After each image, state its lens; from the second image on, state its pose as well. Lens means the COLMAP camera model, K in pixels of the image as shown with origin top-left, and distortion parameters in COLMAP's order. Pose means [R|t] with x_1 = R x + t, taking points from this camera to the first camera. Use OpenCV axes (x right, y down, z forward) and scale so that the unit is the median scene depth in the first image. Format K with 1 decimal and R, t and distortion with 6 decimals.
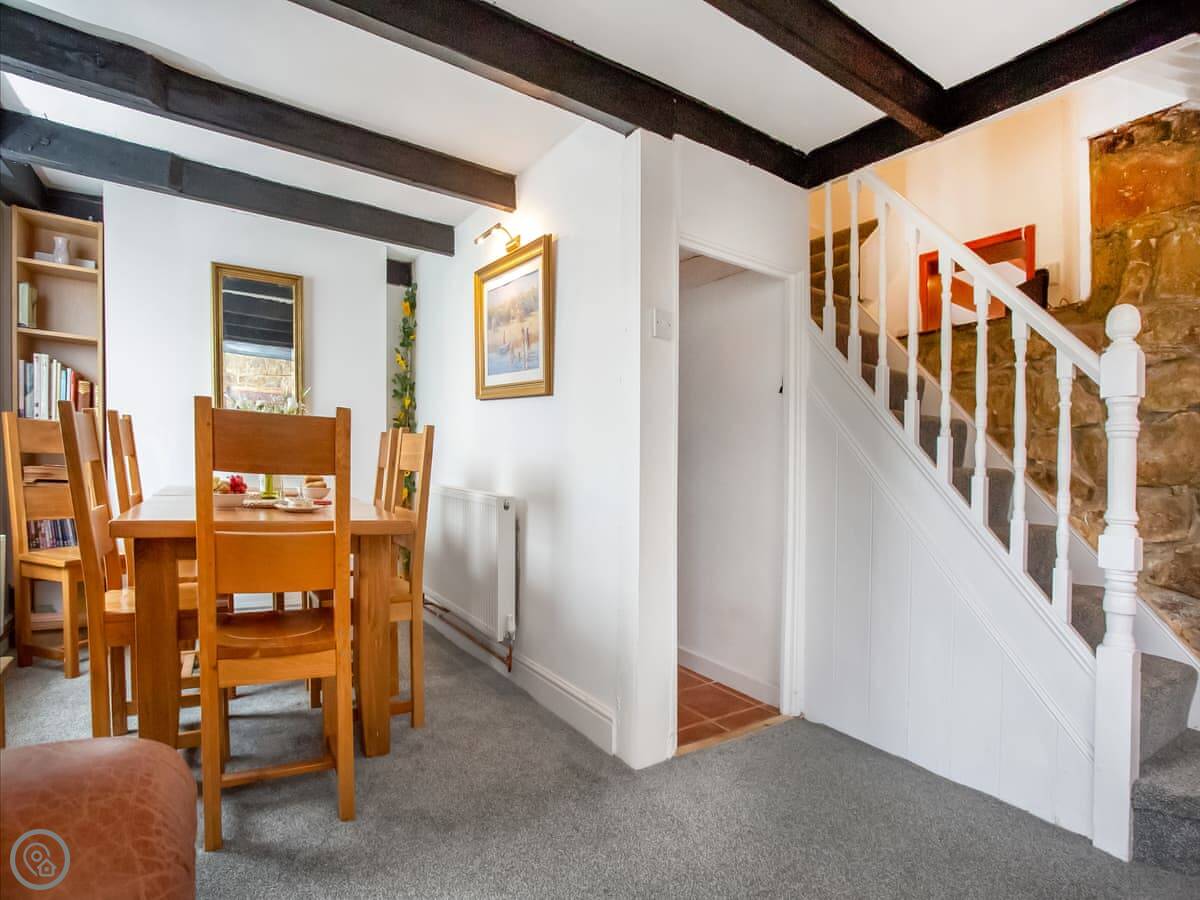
lens RADIAL K [[644.3, 0, 599.9], [0, 644.3, 497.3], [0, 0, 1]] dist [-0.055047, 0.042660]
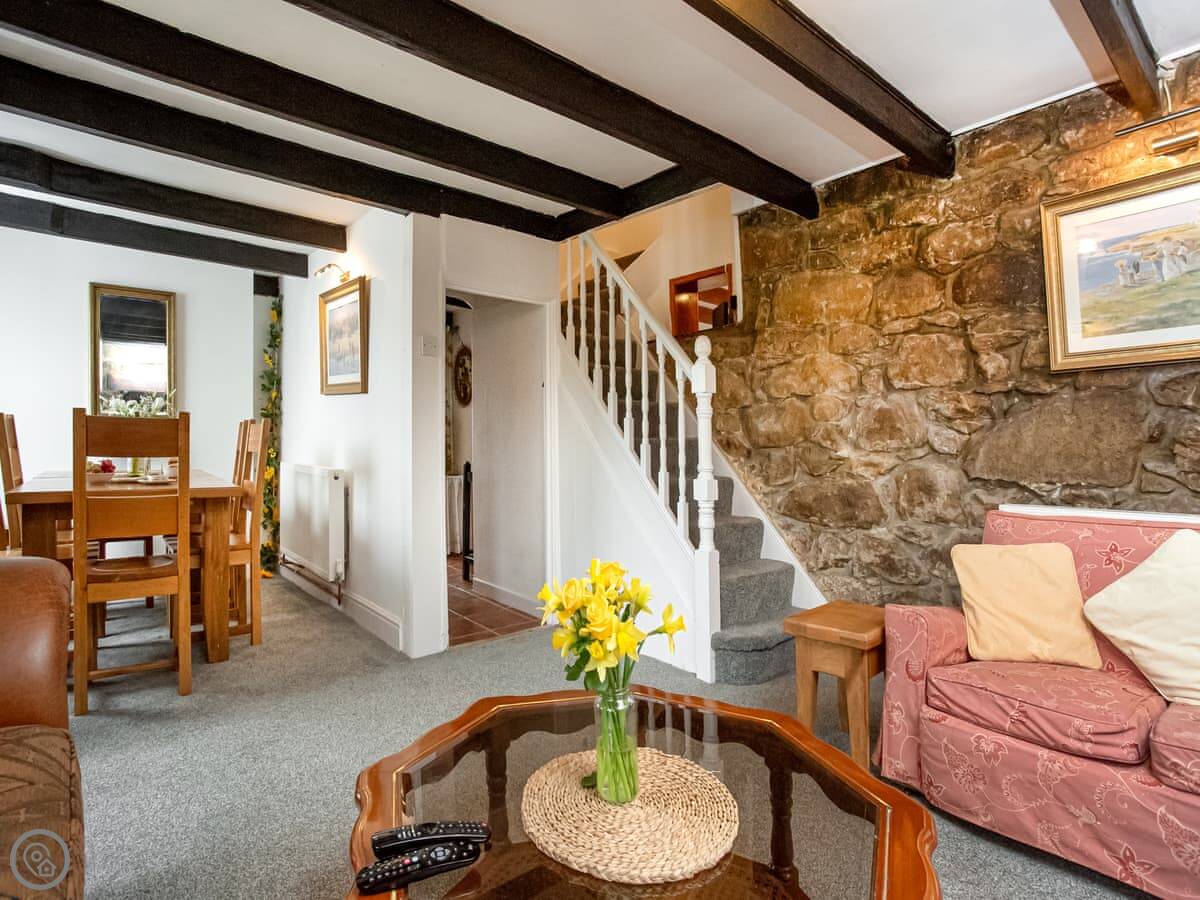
lens RADIAL K [[652.3, 0, 619.0], [0, 652.3, 430.0], [0, 0, 1]] dist [-0.041336, 0.035473]
pose [[0.990252, -0.026740, 0.136696, 0.283919], [0.035543, 0.997420, -0.062373, 0.023538], [-0.134676, 0.066624, 0.988647, -0.448991]]
